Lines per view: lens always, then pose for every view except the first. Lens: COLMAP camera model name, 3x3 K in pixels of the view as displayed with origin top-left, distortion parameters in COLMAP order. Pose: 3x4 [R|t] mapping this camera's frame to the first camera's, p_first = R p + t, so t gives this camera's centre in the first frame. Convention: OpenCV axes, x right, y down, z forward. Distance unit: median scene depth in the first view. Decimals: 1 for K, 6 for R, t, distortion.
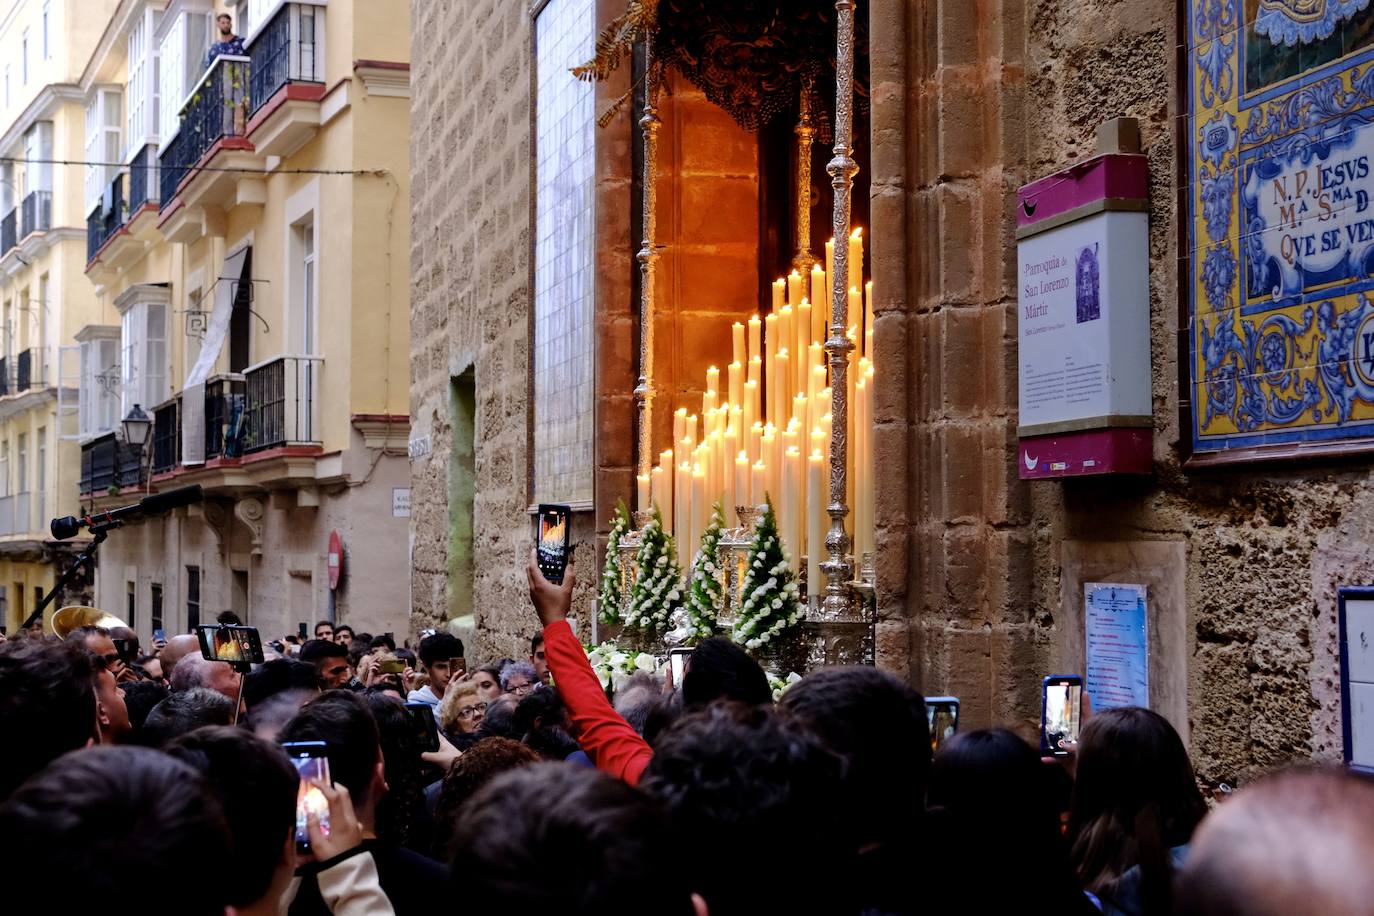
lens RADIAL K [[2021.8, 0, 686.5], [0, 2021.8, 425.9], [0, 0, 1]] dist [0.013147, 0.059825]
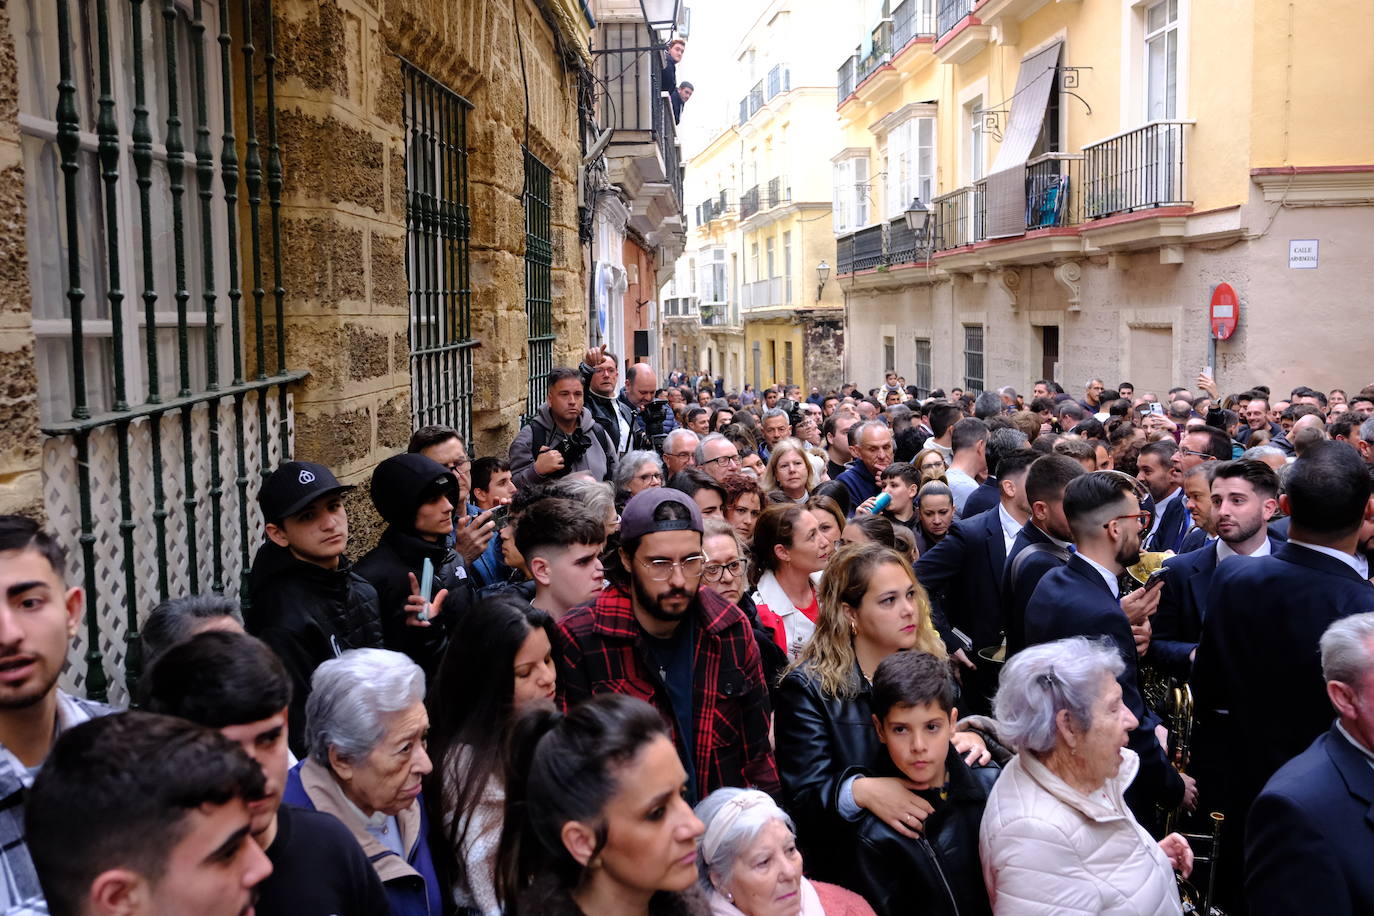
lens RADIAL K [[1213.9, 0, 687.0], [0, 1213.9, 458.0], [0, 0, 1]] dist [-0.016610, 0.003753]
pose [[0.947603, 0.015906, -0.319054, -0.923630], [0.040423, 0.984761, 0.169150, 0.090728], [0.316883, -0.173184, 0.932519, 1.192100]]
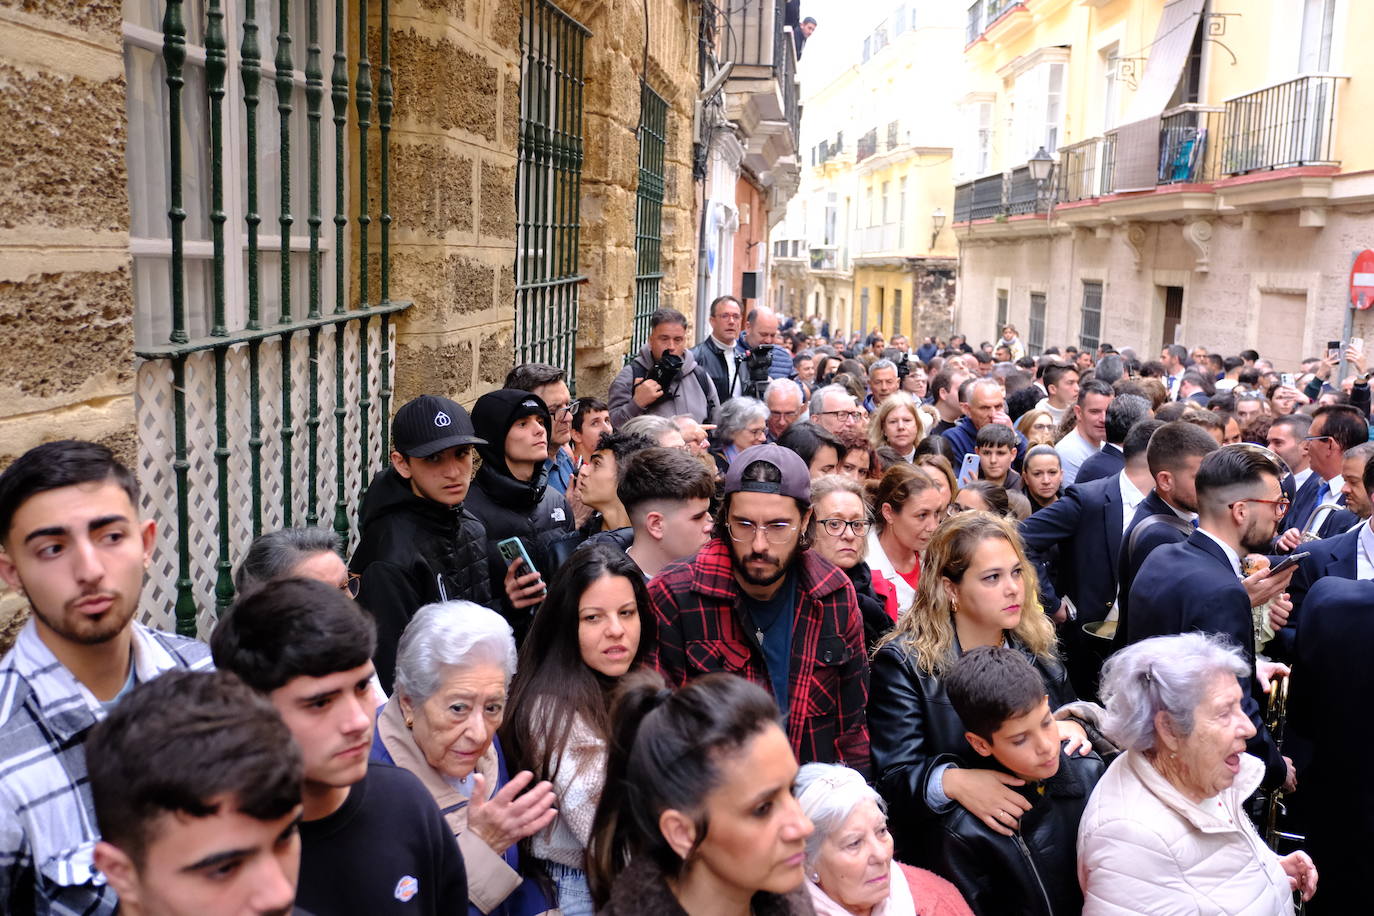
lens RADIAL K [[1213.9, 0, 687.0], [0, 1213.9, 458.0], [0, 0, 1]] dist [-0.016610, 0.003753]
pose [[0.915935, 0.084826, -0.392260, -0.934652], [0.001707, 0.976576, 0.215168, 0.089941], [0.401323, -0.197749, 0.894335, 1.213389]]
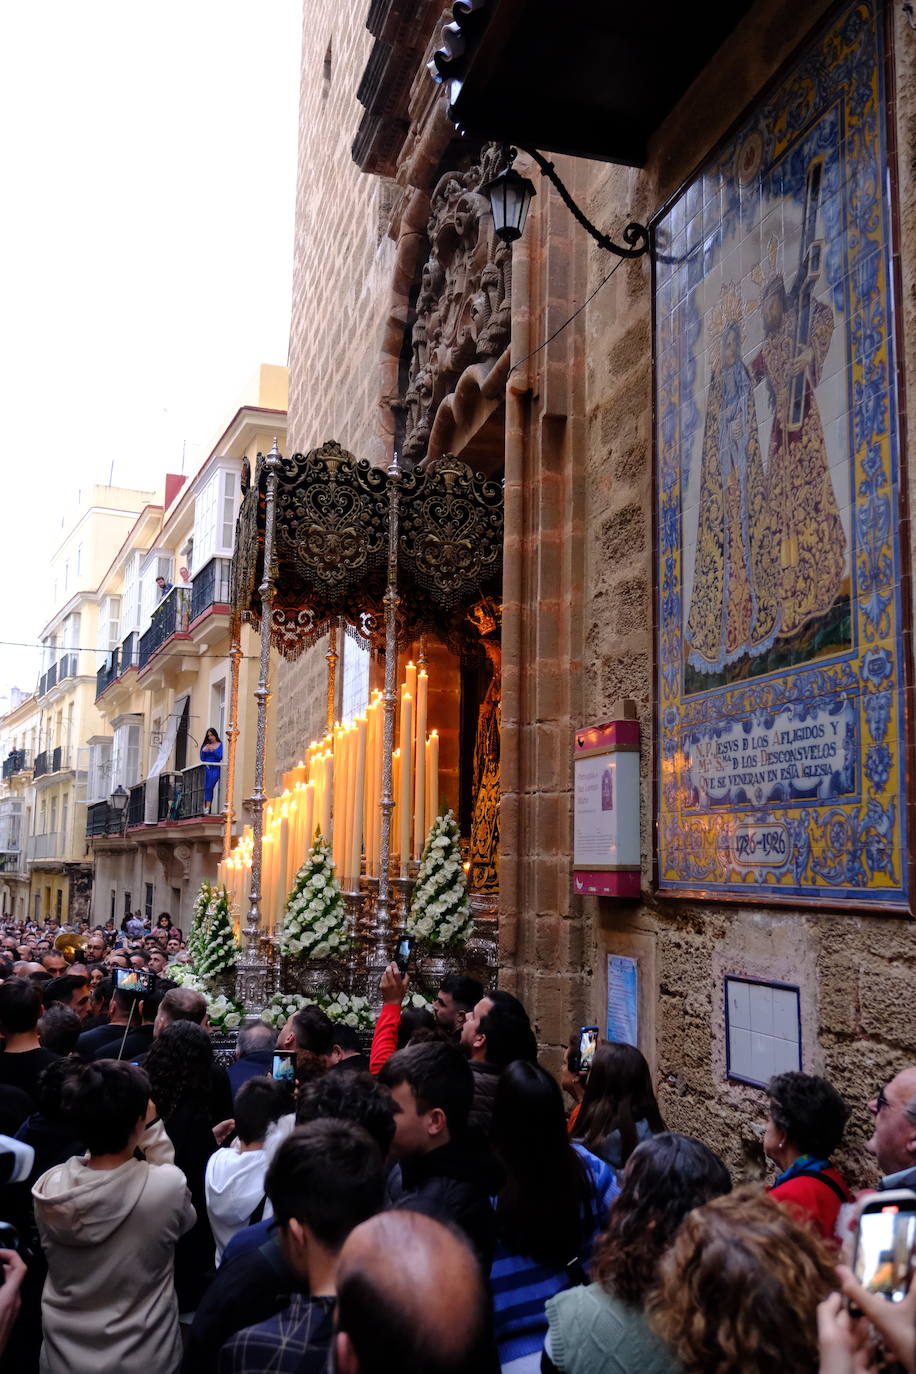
lens RADIAL K [[1213.9, 0, 473.1], [0, 1213.9, 689.4], [0, 0, 1]] dist [-0.016610, 0.003753]
pose [[0.999775, 0.018584, 0.010245, 0.057410], [-0.017654, 0.996276, -0.084395, -0.058209], [-0.011775, 0.084195, 0.996380, -0.081574]]
